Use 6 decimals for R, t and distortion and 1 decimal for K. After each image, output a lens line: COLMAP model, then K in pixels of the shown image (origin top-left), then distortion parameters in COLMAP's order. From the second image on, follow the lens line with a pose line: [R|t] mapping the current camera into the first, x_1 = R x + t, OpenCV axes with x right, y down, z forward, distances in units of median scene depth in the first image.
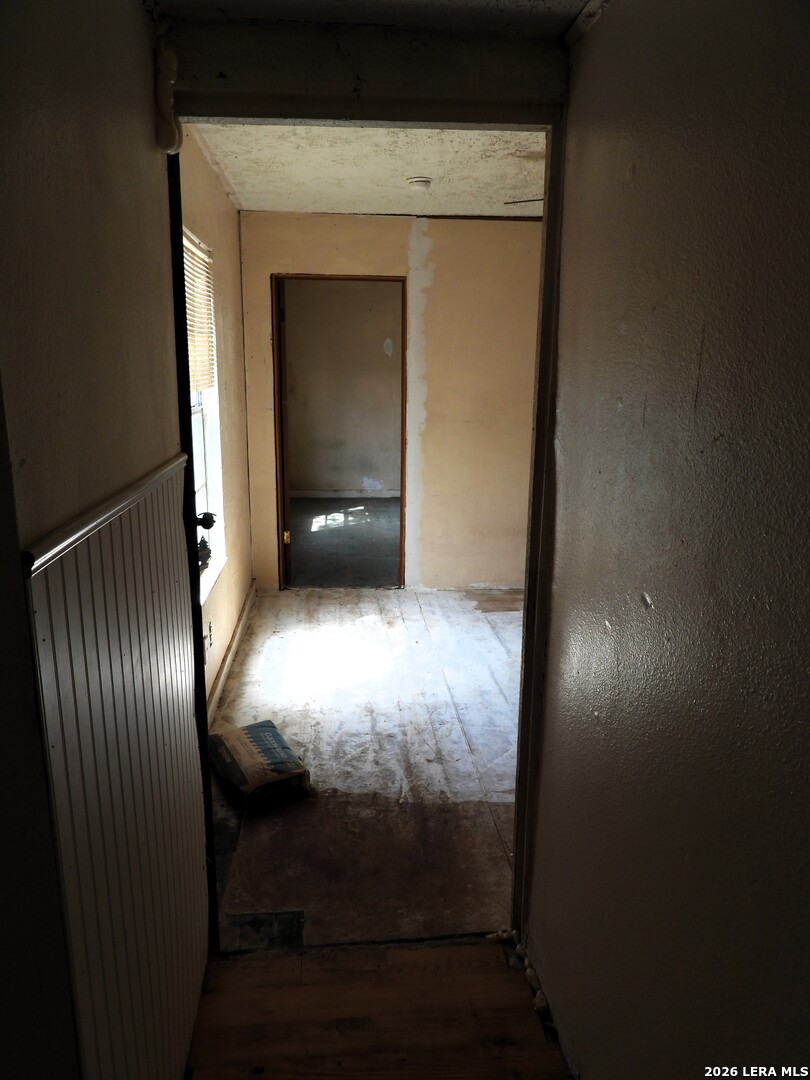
lens RADIAL K [[775.5, 0, 406.3], [0, 775.5, 543.3], [0, 0, 1]] dist [-0.000222, 0.000298]
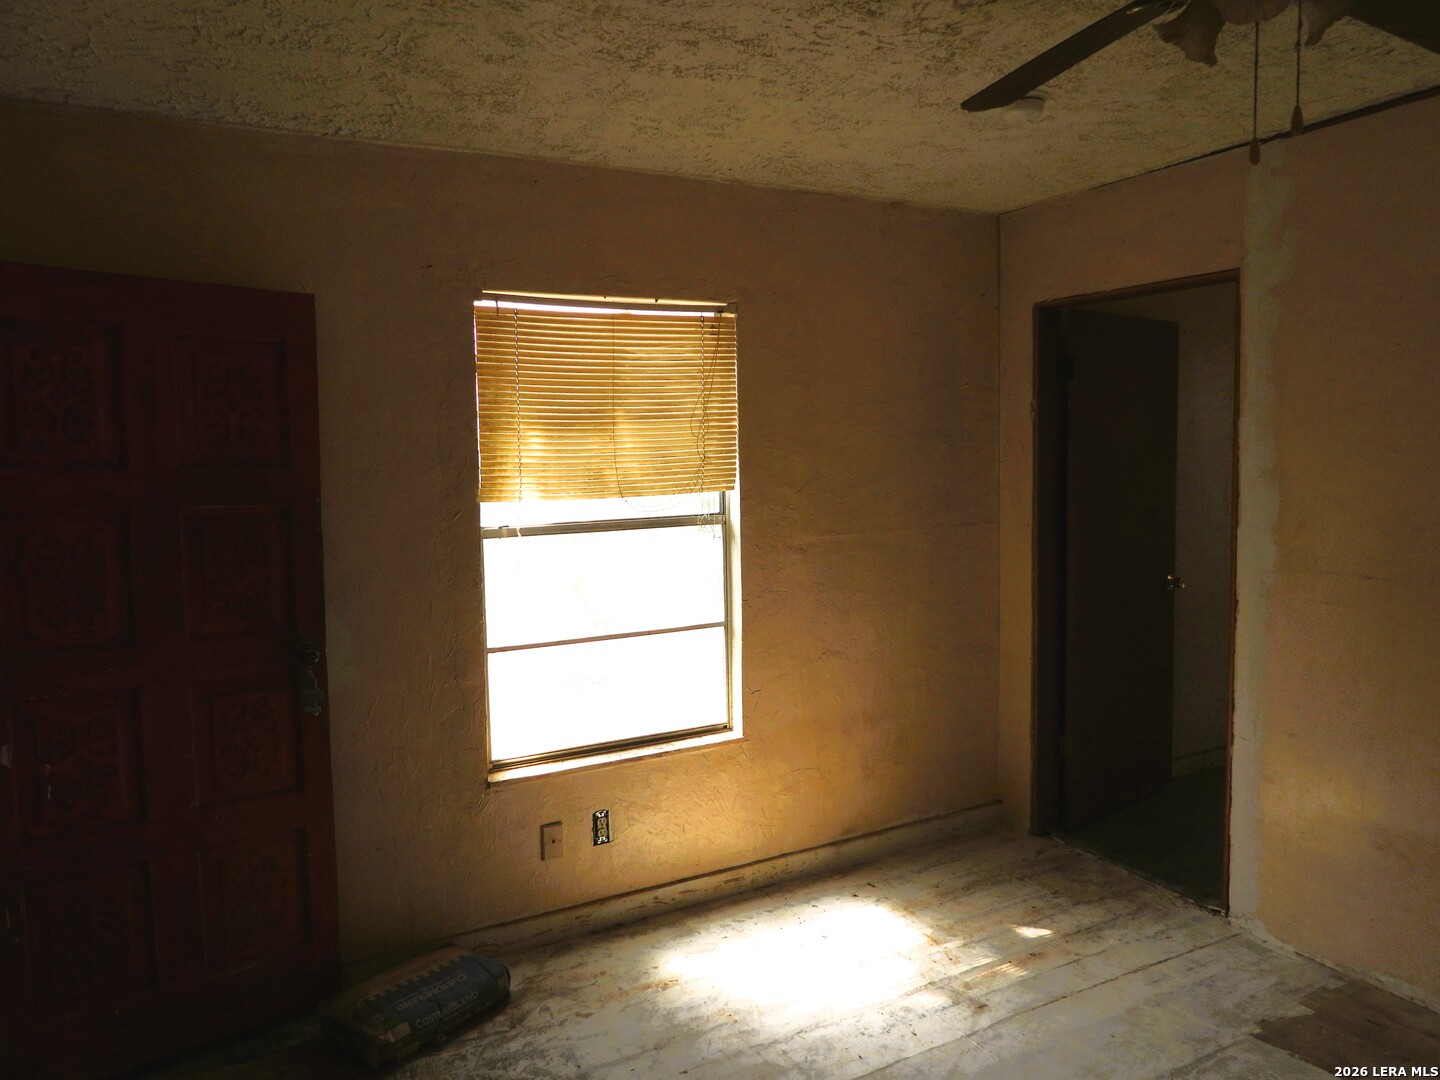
lens RADIAL K [[1048.6, 0, 725.1], [0, 1048.6, 541.9], [0, 0, 1]] dist [-0.009565, -0.002515]
pose [[0.395227, 0.068598, -0.916018, 0.468535], [-0.183825, 0.982942, -0.005703, -0.111990], [0.900002, 0.170642, 0.401096, 0.470206]]
